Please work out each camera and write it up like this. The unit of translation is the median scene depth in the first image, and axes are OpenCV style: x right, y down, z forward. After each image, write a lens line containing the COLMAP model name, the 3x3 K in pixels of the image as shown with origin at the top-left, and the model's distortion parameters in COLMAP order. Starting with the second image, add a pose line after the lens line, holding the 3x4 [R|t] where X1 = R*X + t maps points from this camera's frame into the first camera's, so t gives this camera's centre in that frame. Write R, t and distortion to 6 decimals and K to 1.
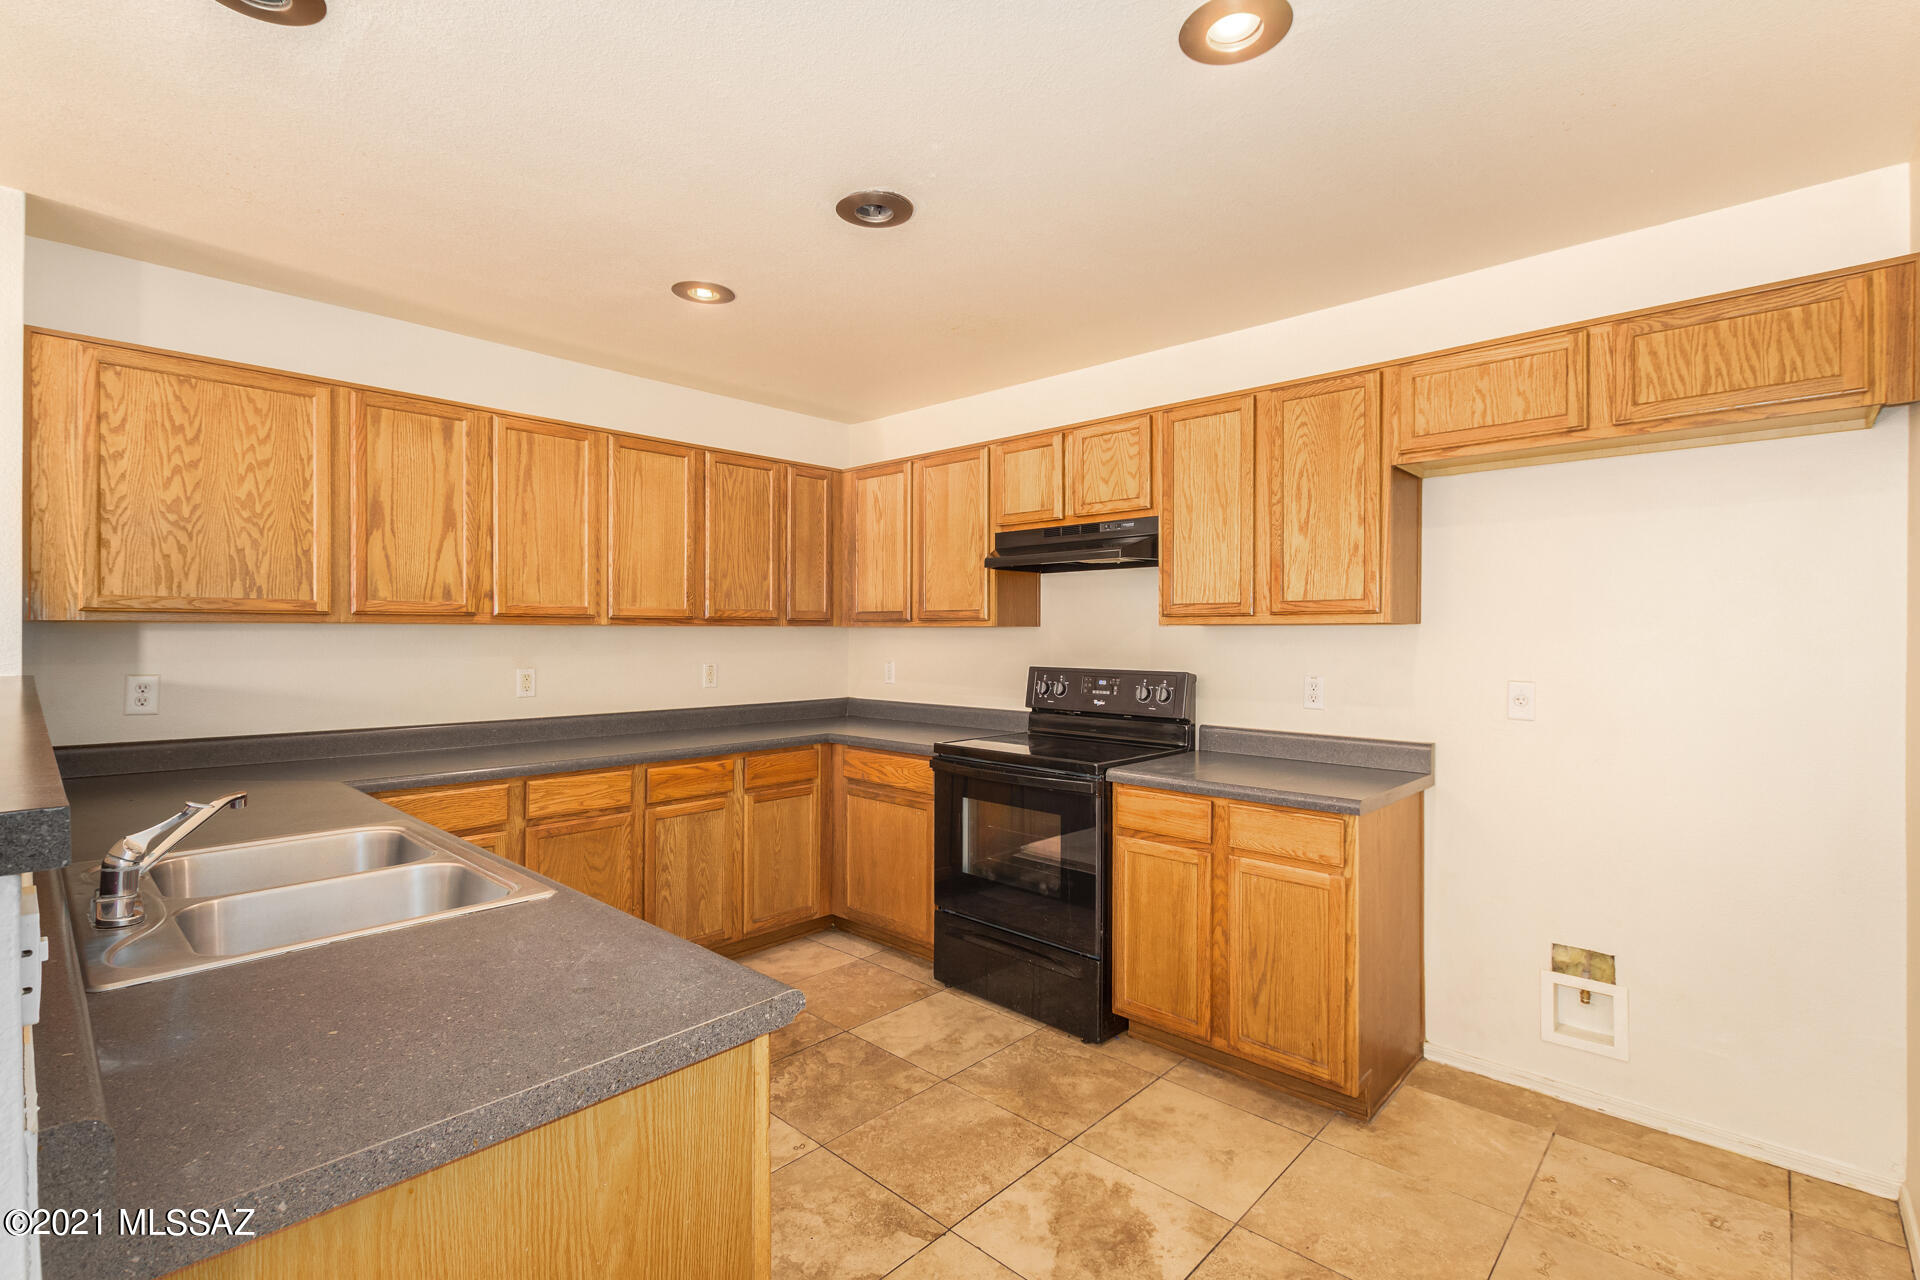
lens RADIAL K [[883.1, 0, 953.7], [0, 883.1, 639.4], [0, 0, 1]] dist [0.008559, -0.004289]
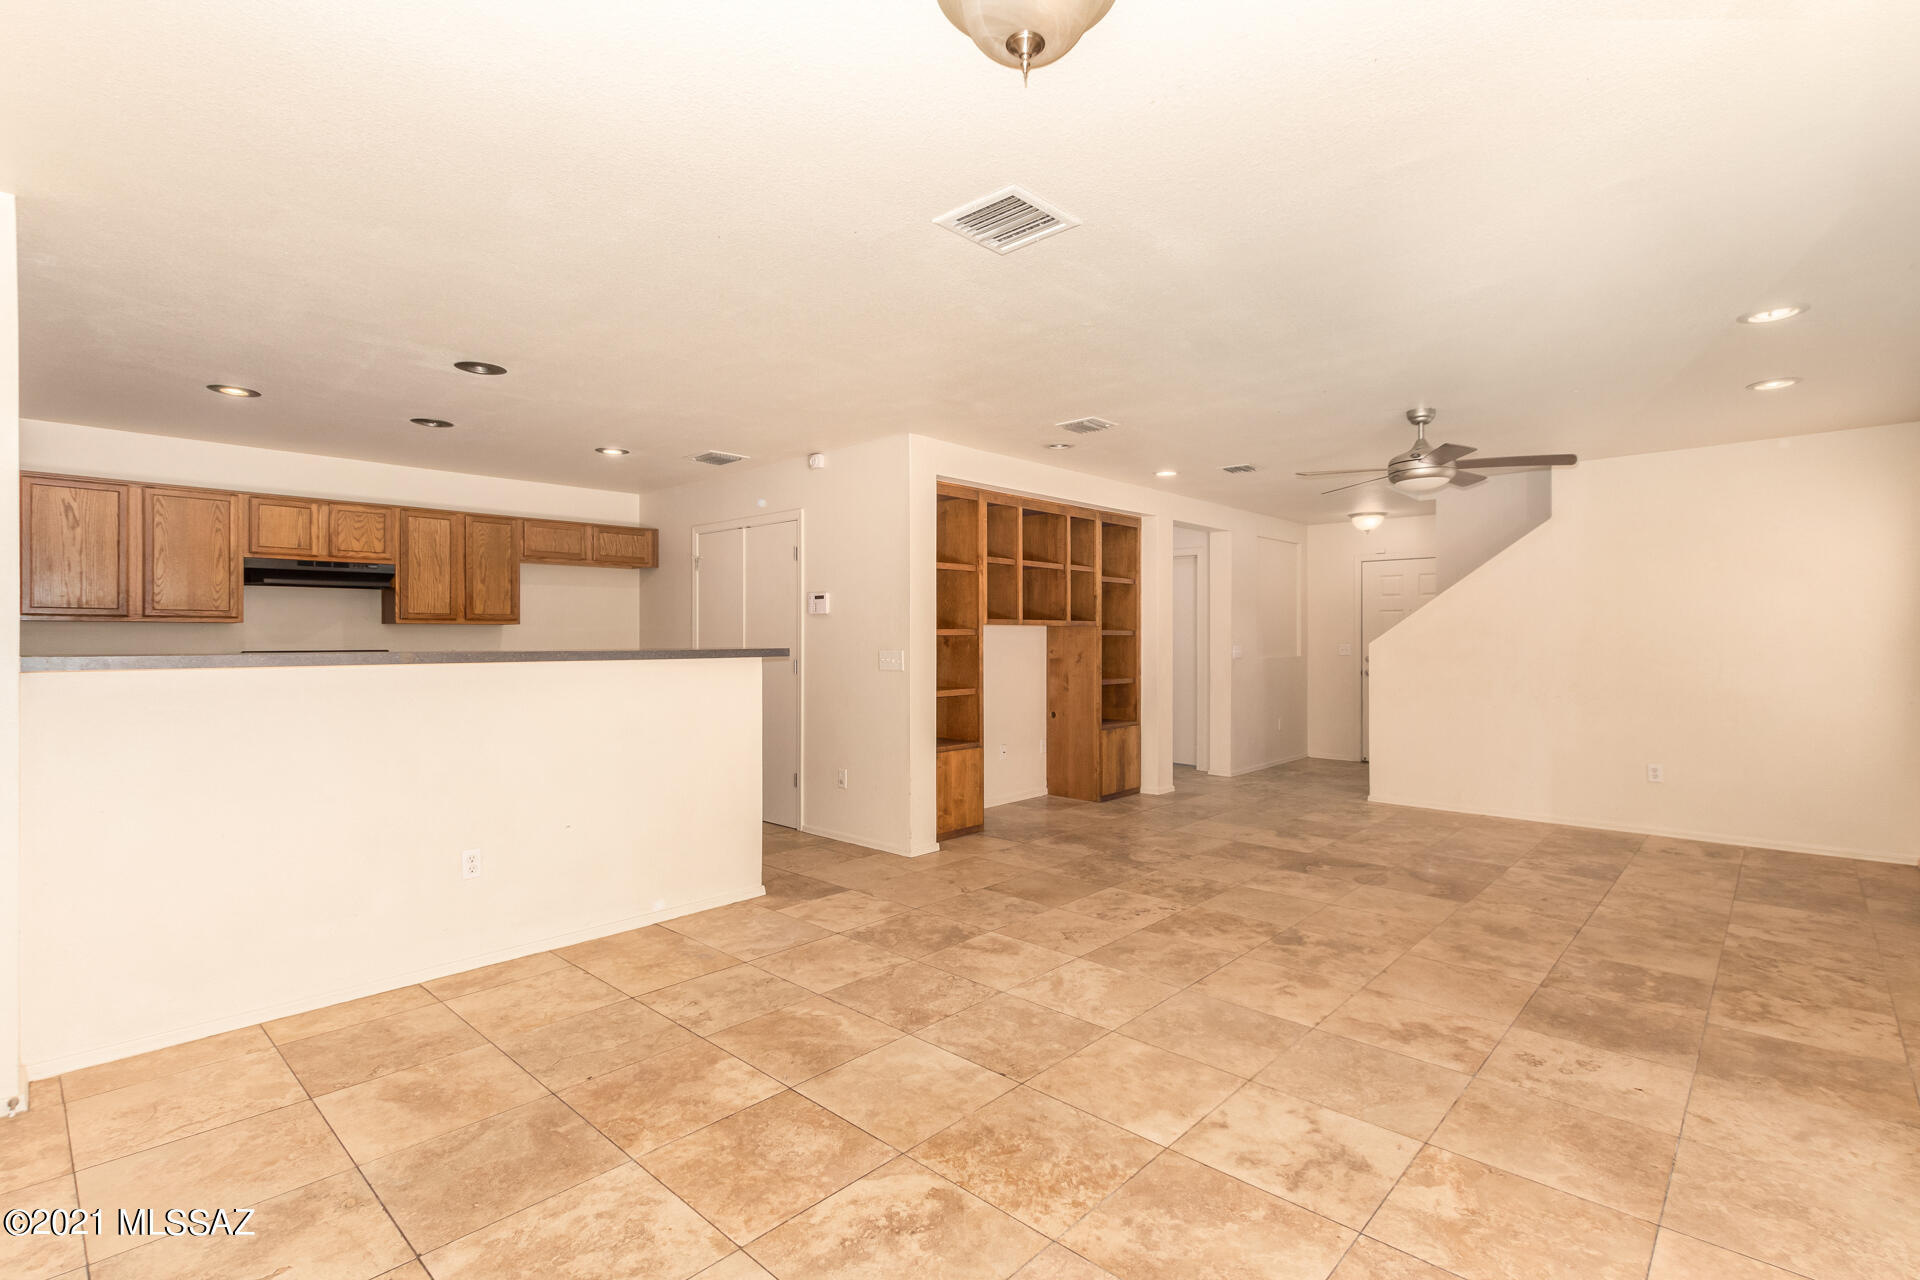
lens RADIAL K [[883.1, 0, 965.0], [0, 883.1, 637.6], [0, 0, 1]] dist [0.008559, -0.004289]
pose [[-0.020445, -0.003896, 0.999783, -1.680908], [0.008334, 0.999957, 0.004067, 0.016306], [-0.999756, 0.008416, -0.020412, -0.154682]]
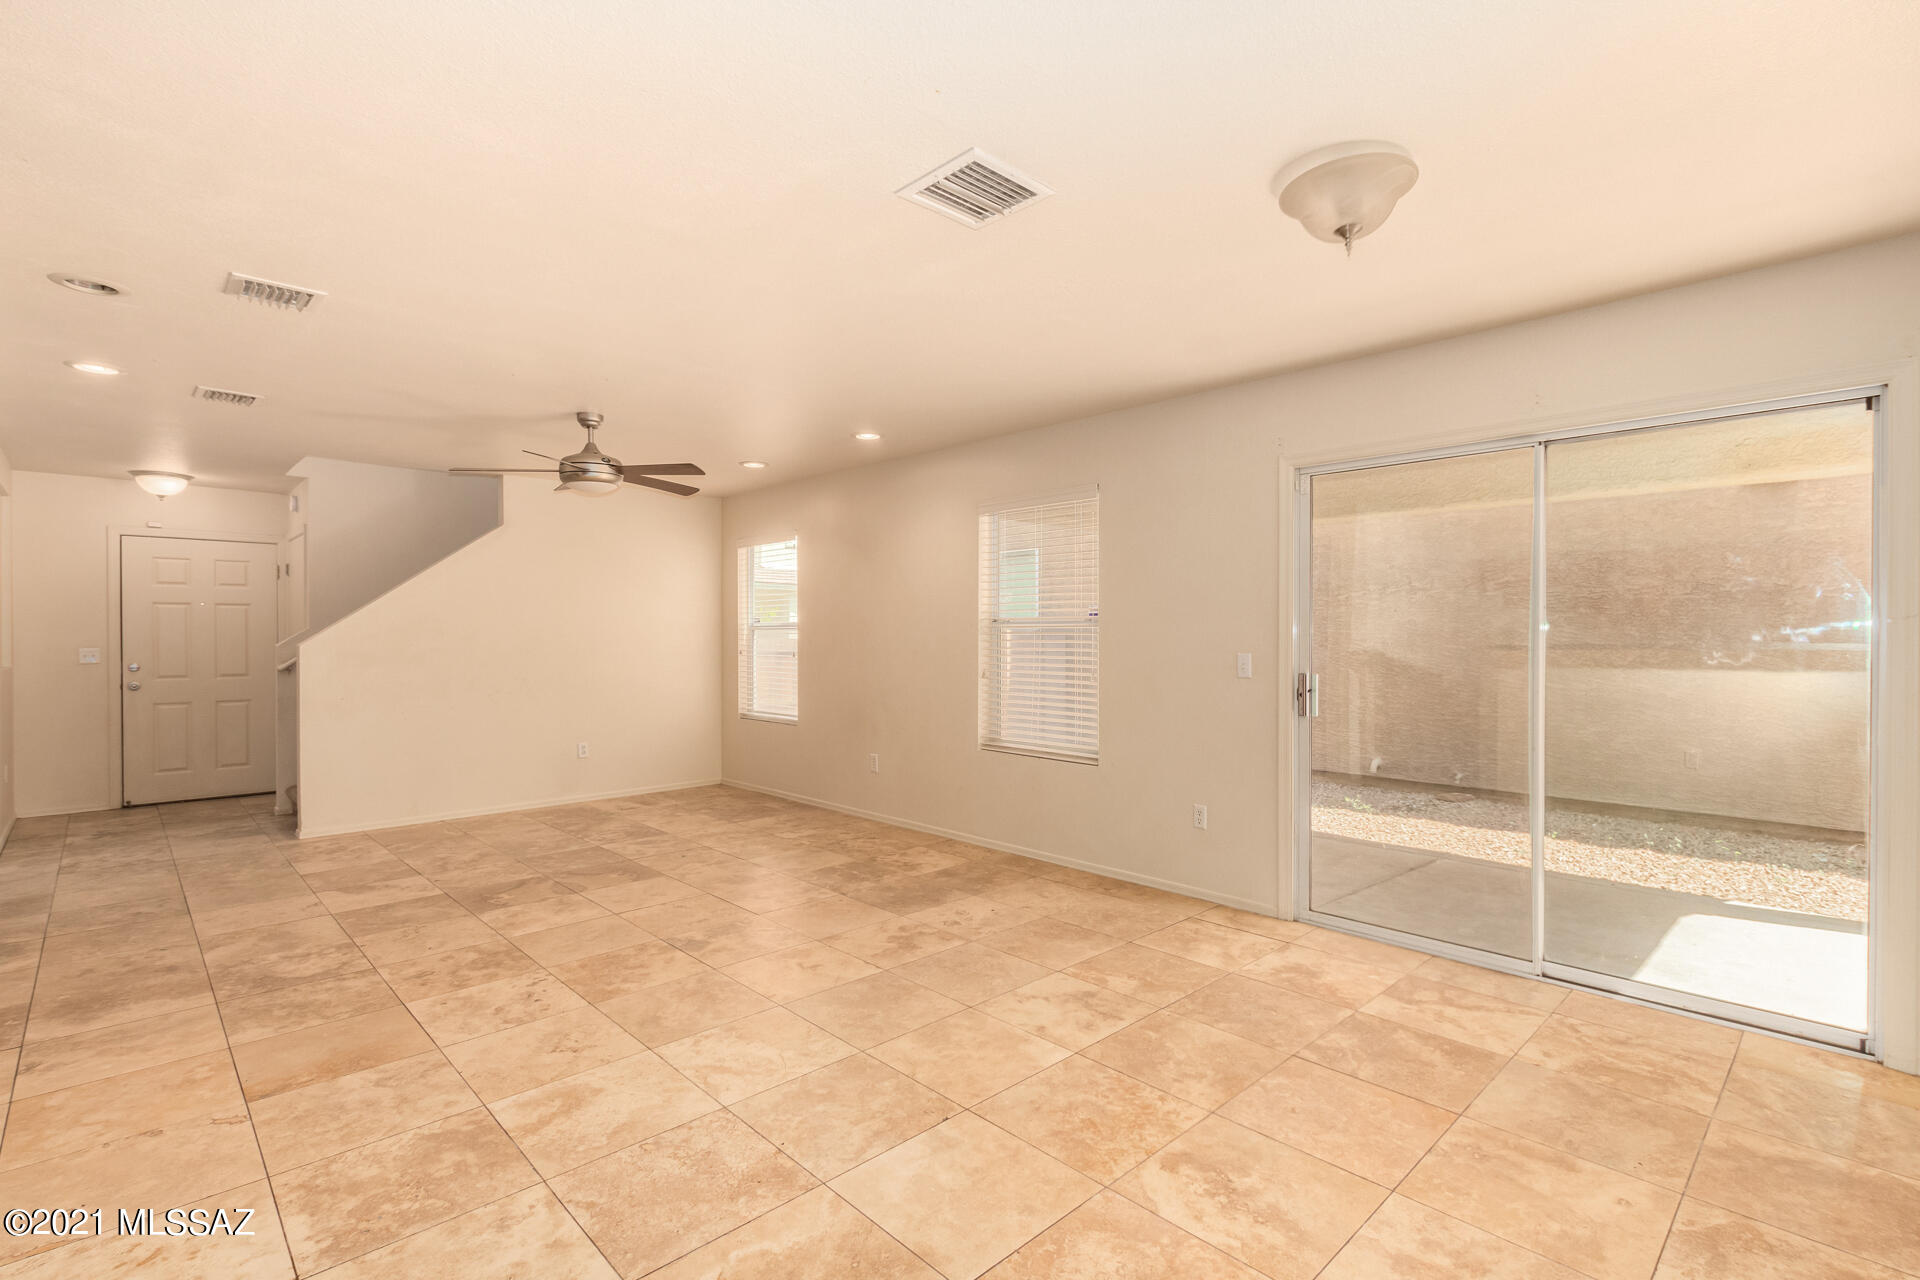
lens RADIAL K [[883.1, 0, 961.3], [0, 883.1, 632.4], [0, 0, 1]] dist [0.008559, -0.004289]
pose [[-0.999146, -0.001844, 0.041277, -0.879142], [-0.001744, 0.999995, 0.002449, 0.015789], [-0.041282, 0.002375, -0.999145, 0.559239]]
